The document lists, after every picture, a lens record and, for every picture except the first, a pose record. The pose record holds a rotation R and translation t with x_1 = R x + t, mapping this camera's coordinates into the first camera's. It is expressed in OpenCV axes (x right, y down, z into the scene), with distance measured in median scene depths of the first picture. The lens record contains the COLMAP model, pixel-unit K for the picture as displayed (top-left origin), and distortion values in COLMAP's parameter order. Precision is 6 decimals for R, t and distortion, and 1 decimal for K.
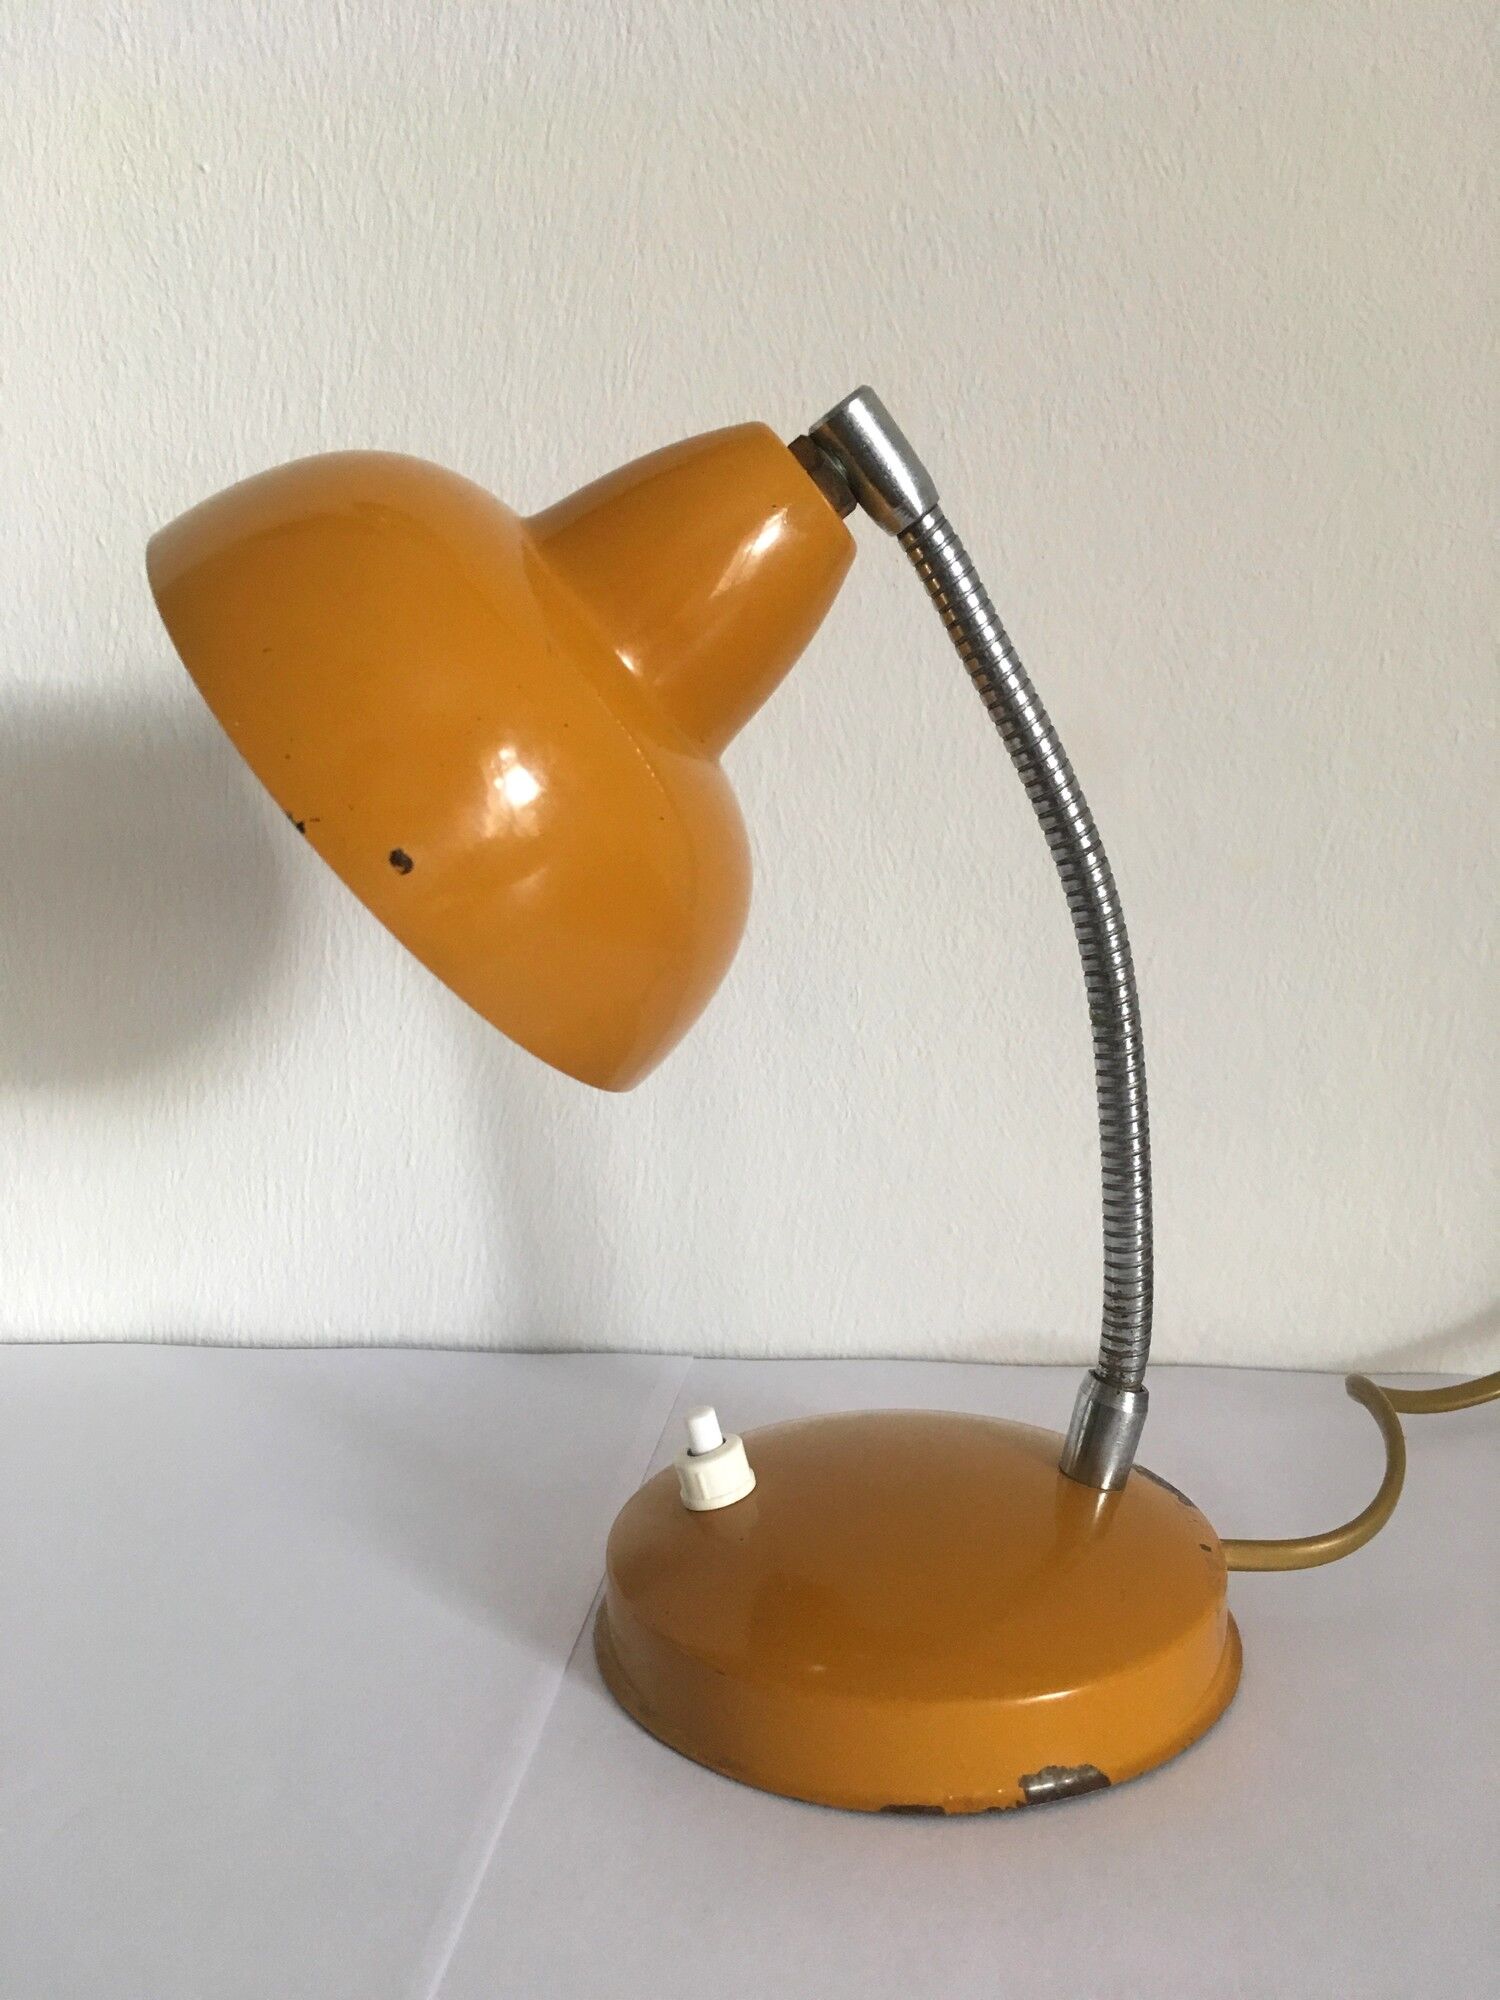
lens RADIAL K [[1766.9, 0, 739.4], [0, 1766.9, 992.5], [0, 0, 1]] dist [0.068941, -0.132111]
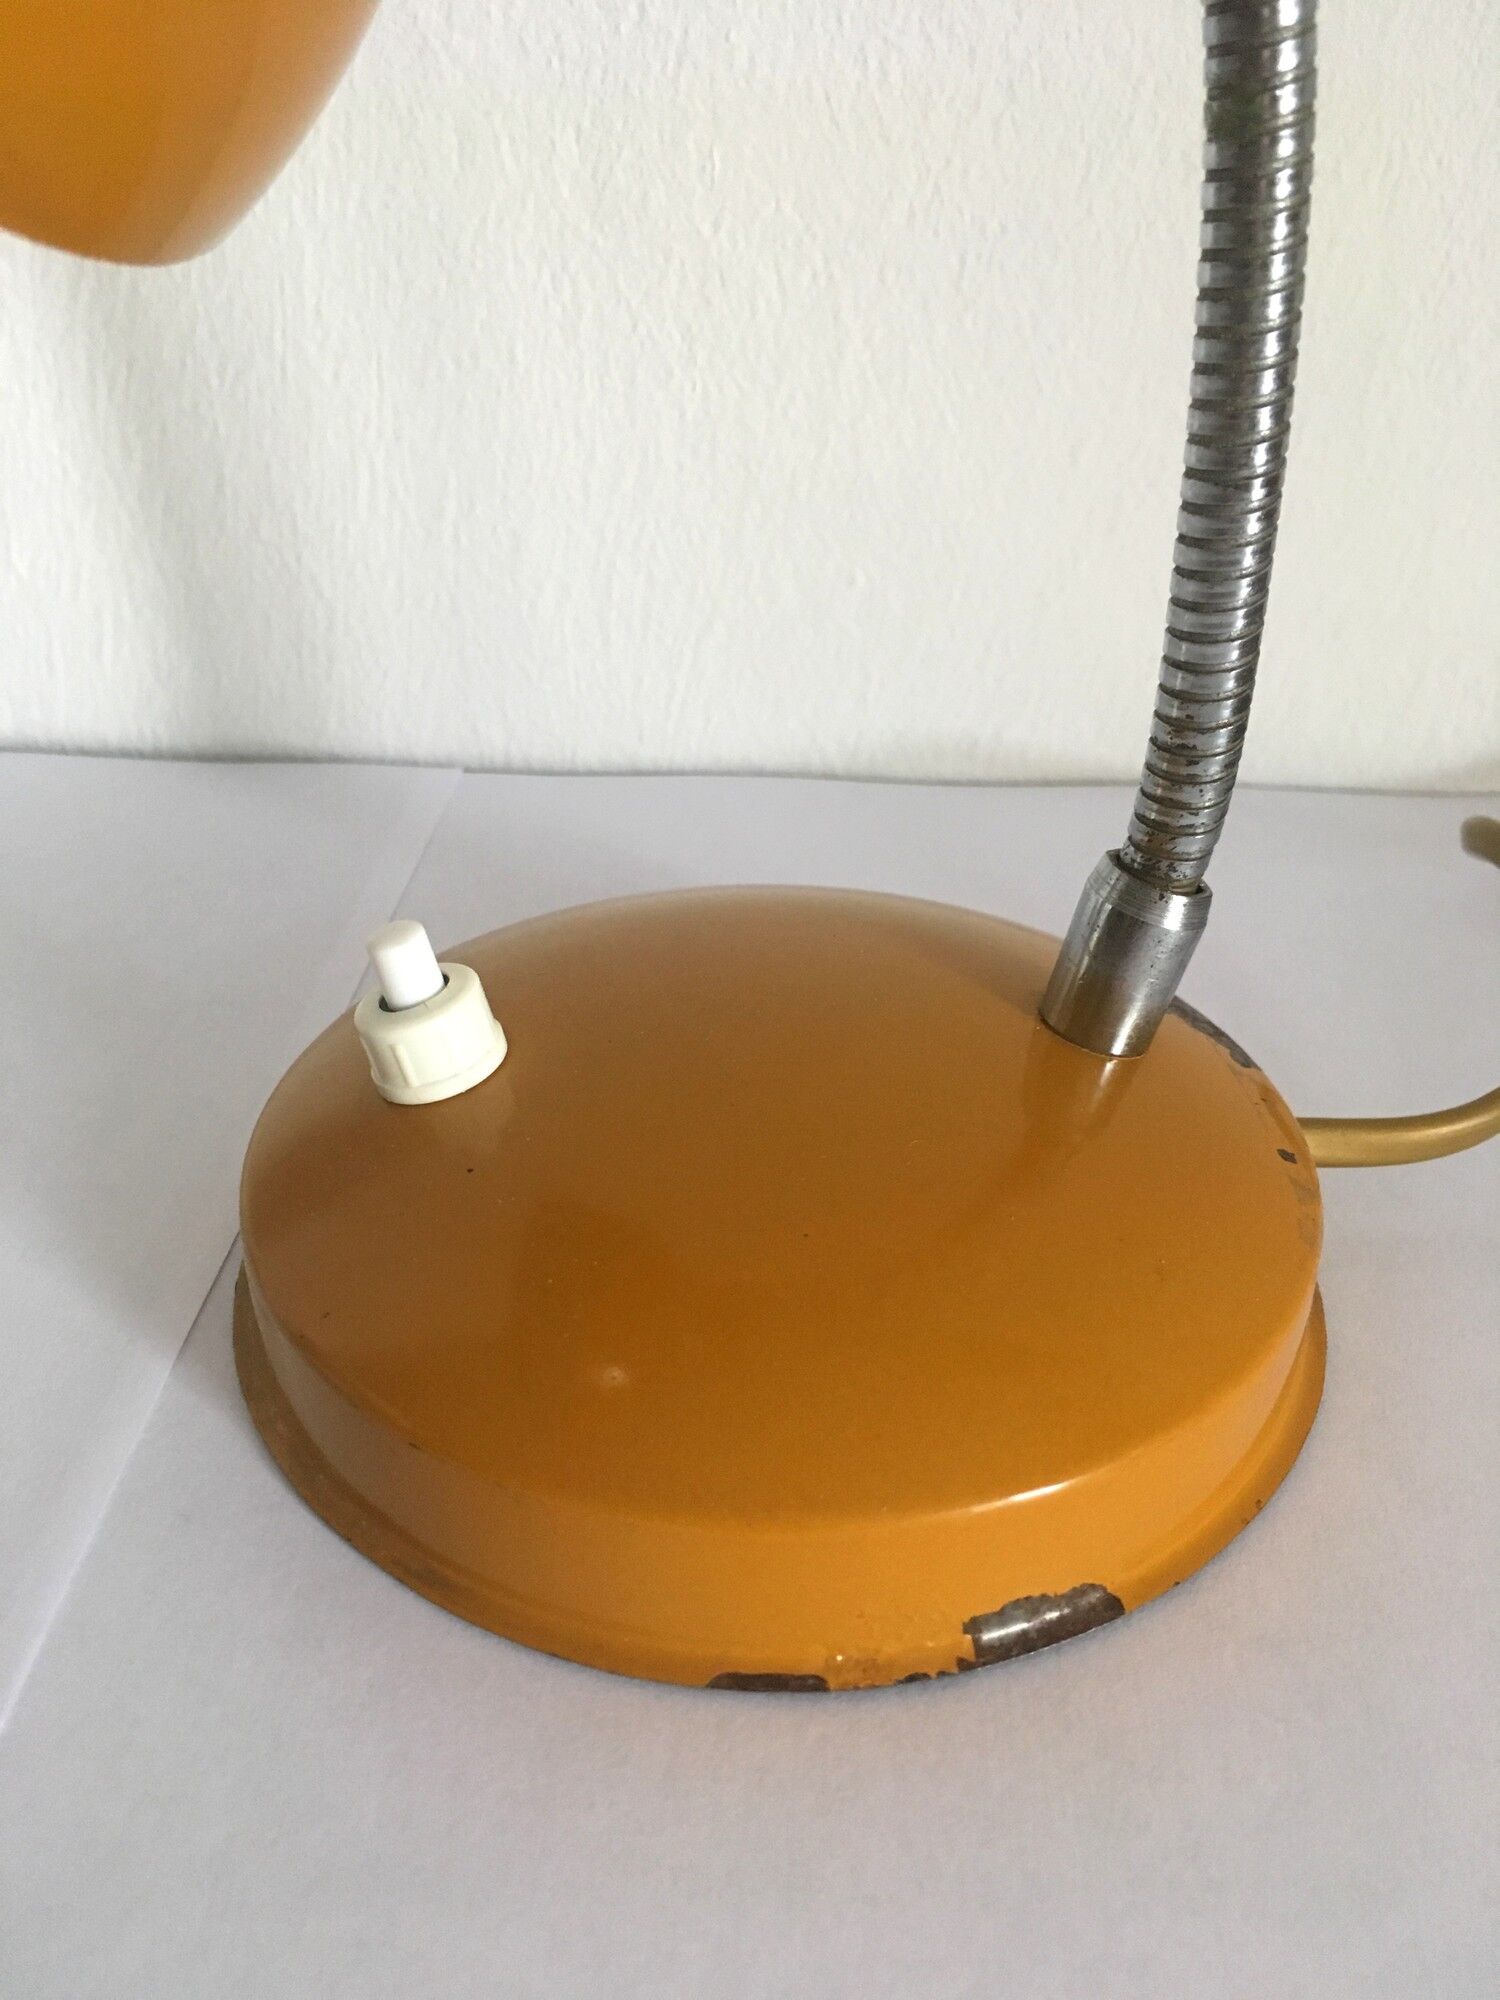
lens RADIAL K [[1766.9, 0, 746.6], [0, 1766.9, 1009.1], [0, 0, 1]] dist [0.068941, -0.132111]
pose [[0.997284, -0.009245, 0.073063, 0.032931], [-0.018677, 0.927905, 0.372349, 0.040782], [-0.071238, -0.372703, 0.925212, 0.359318]]
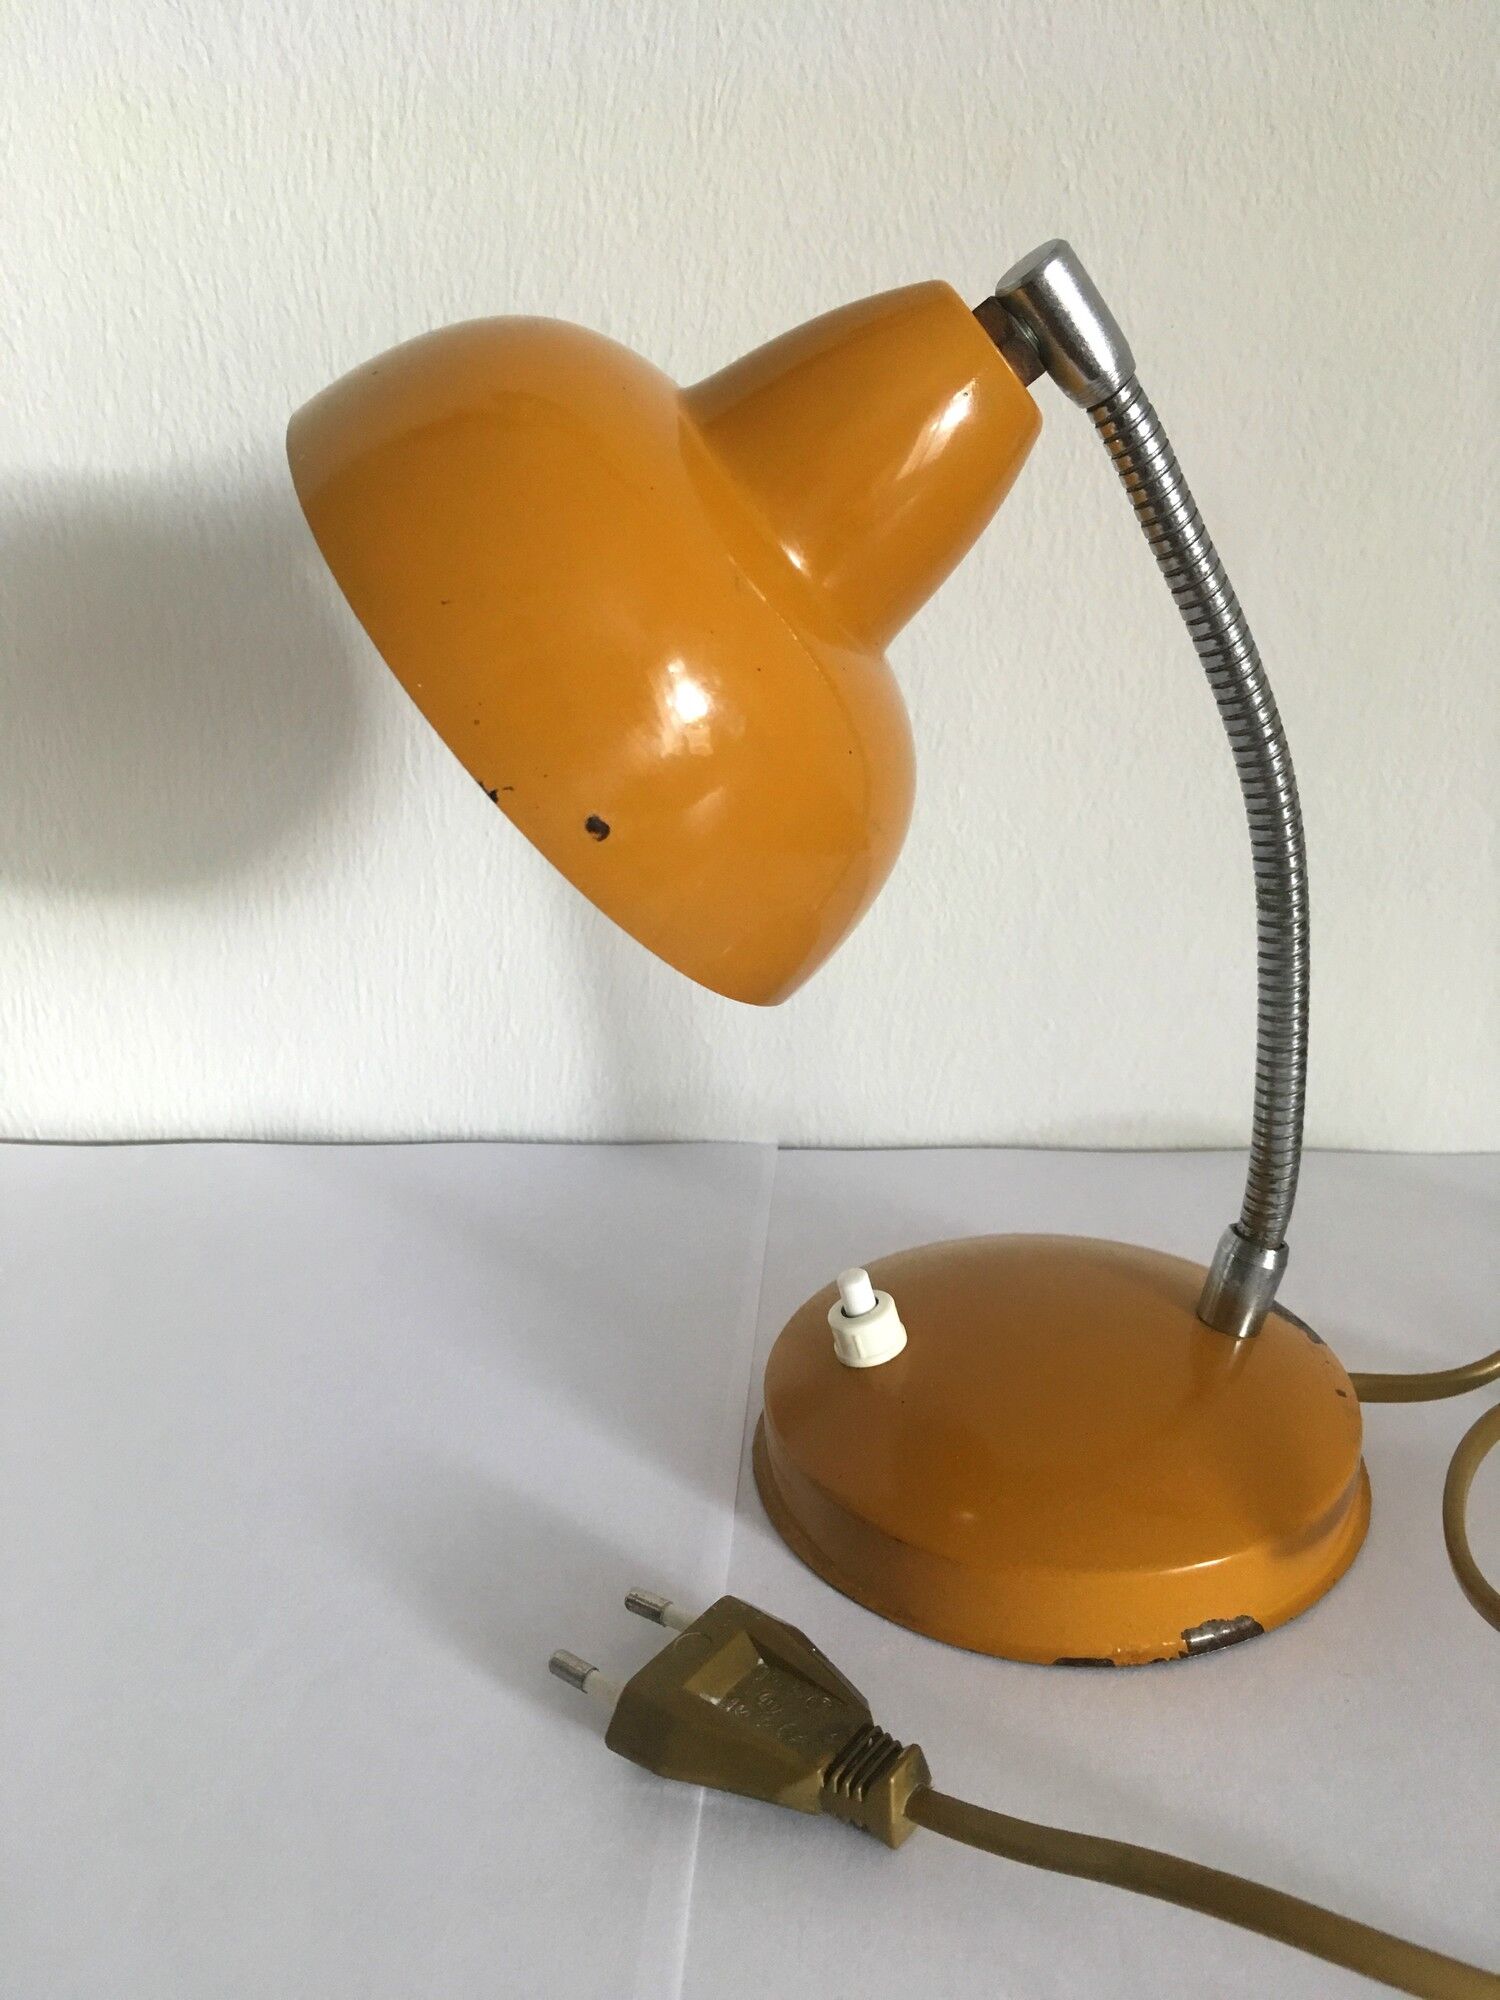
lens RADIAL K [[1766.9, 0, 734.7], [0, 1766.9, 999.8], [0, 0, 1]] dist [0.068941, -0.132111]
pose [[0.999596, -0.023013, 0.016683, -0.077598], [0.018751, 0.974999, 0.221417, -0.110788], [-0.021361, -0.221015, 0.975036, 0.024720]]
